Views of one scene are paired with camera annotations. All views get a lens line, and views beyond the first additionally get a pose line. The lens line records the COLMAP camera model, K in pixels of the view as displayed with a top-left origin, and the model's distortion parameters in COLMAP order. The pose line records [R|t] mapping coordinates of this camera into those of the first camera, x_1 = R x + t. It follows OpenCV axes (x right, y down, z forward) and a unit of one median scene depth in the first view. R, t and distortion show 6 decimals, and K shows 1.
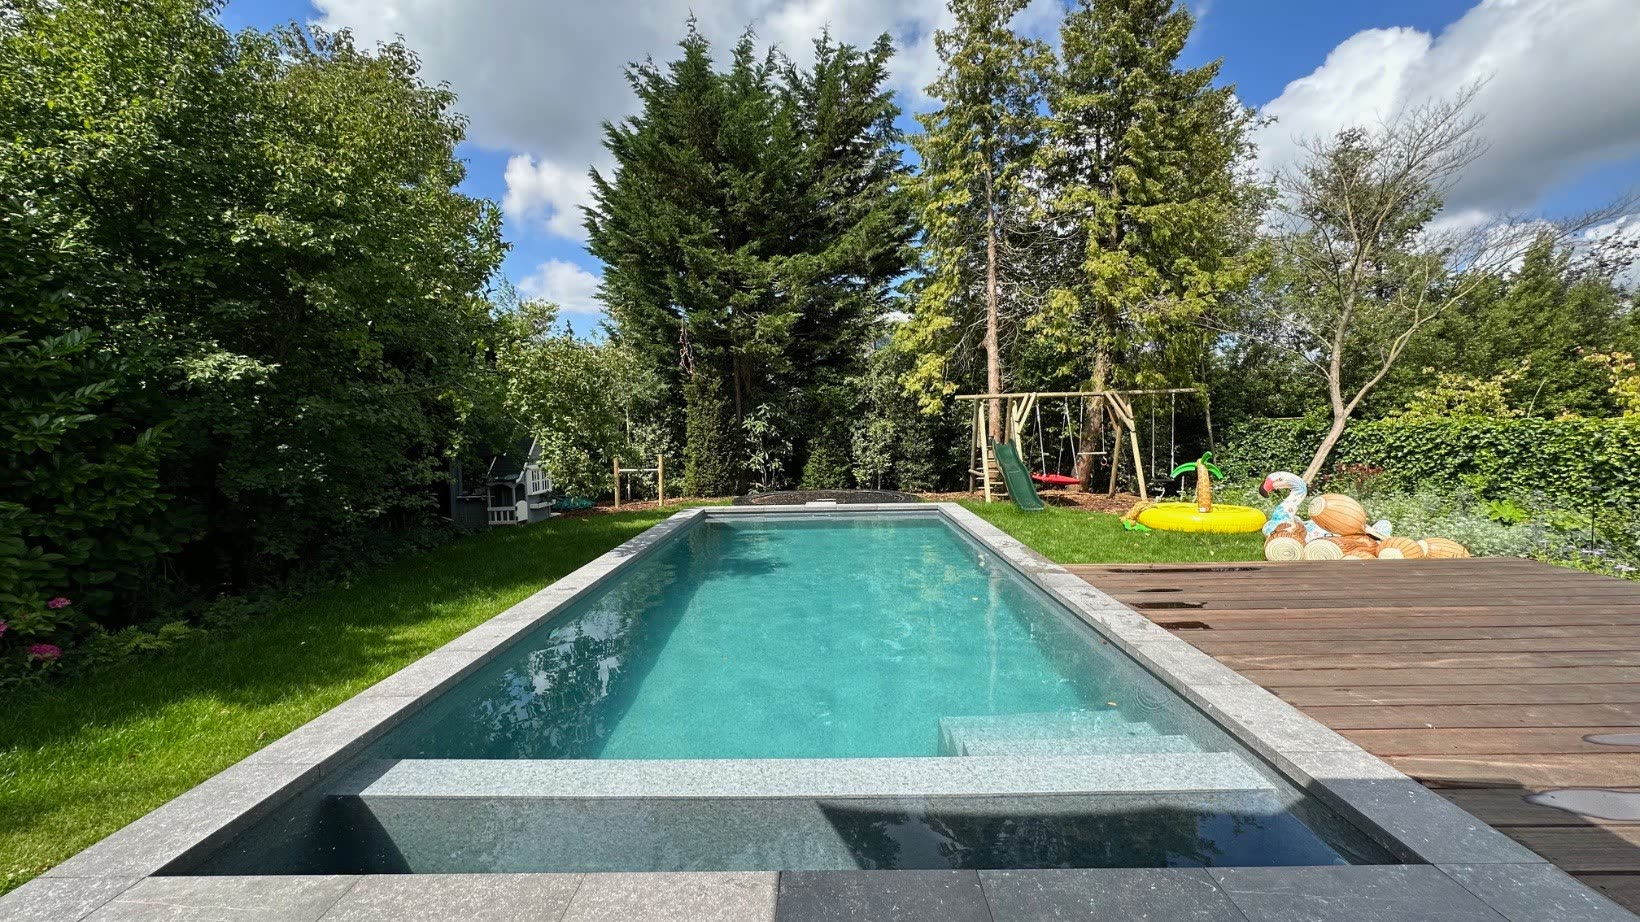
lens RADIAL K [[659.0, 0, 828.7], [0, 659.0, 458.8], [0, 0, 1]] dist [-0.004585, 0.000028]
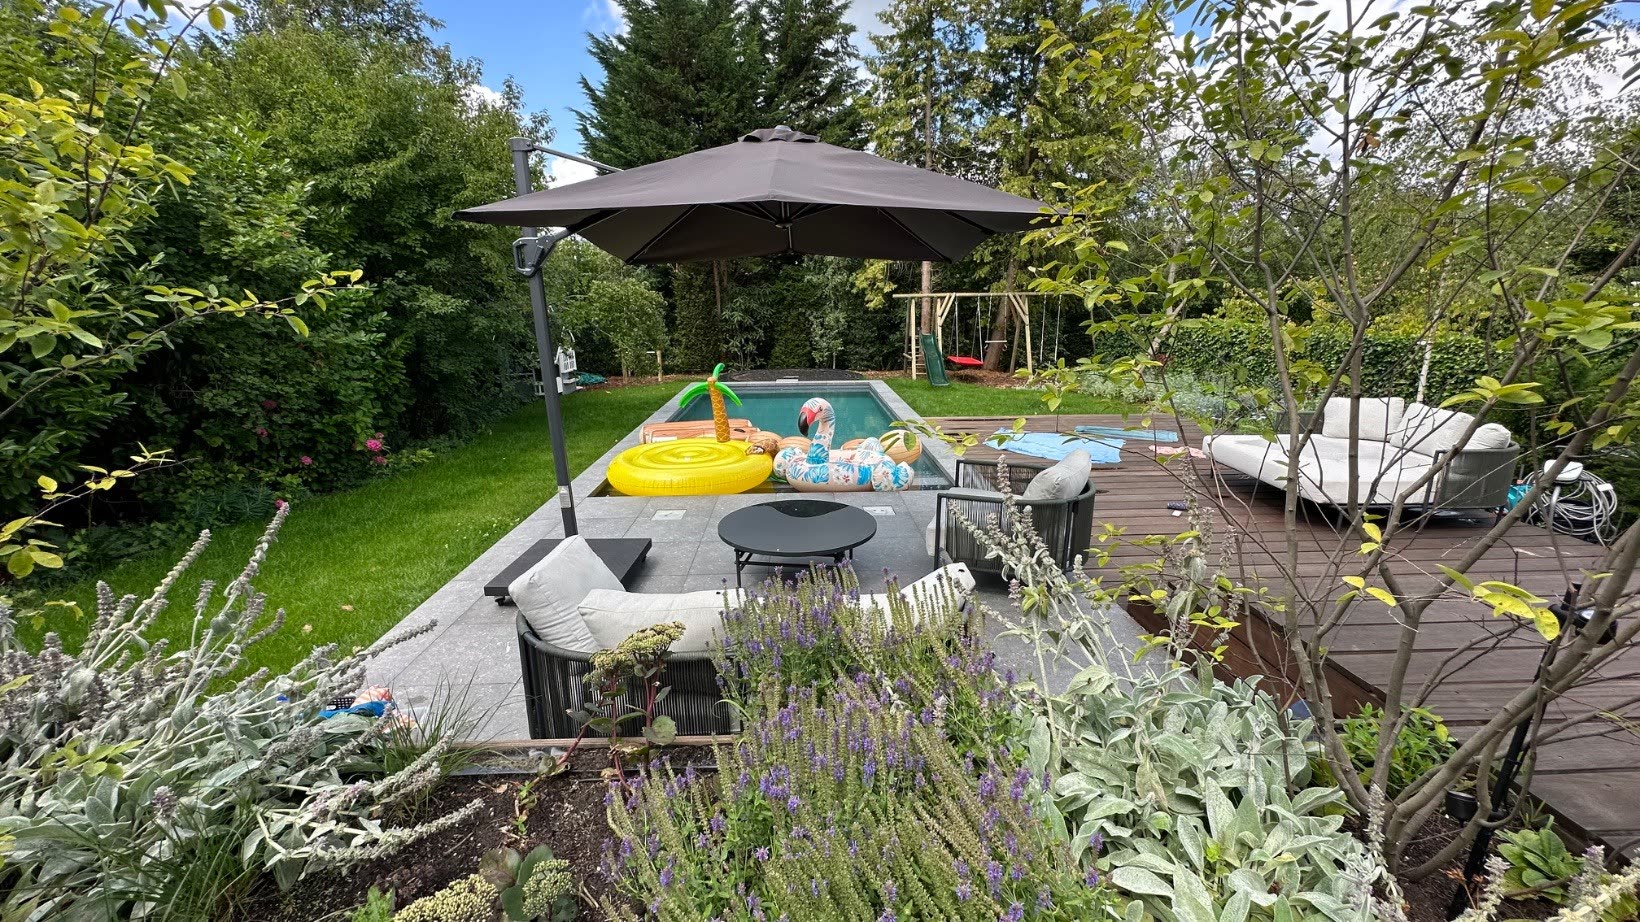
lens RADIAL K [[659.0, 0, 823.1], [0, 659.0, 468.5], [0, 0, 1]] dist [-0.004585, 0.000028]
pose [[0.998905, -0.002906, 0.046698, -0.001699], [-0.006654, 0.979105, 0.203245, -0.022390], [-0.046313, -0.203333, 0.978014, -0.270735]]
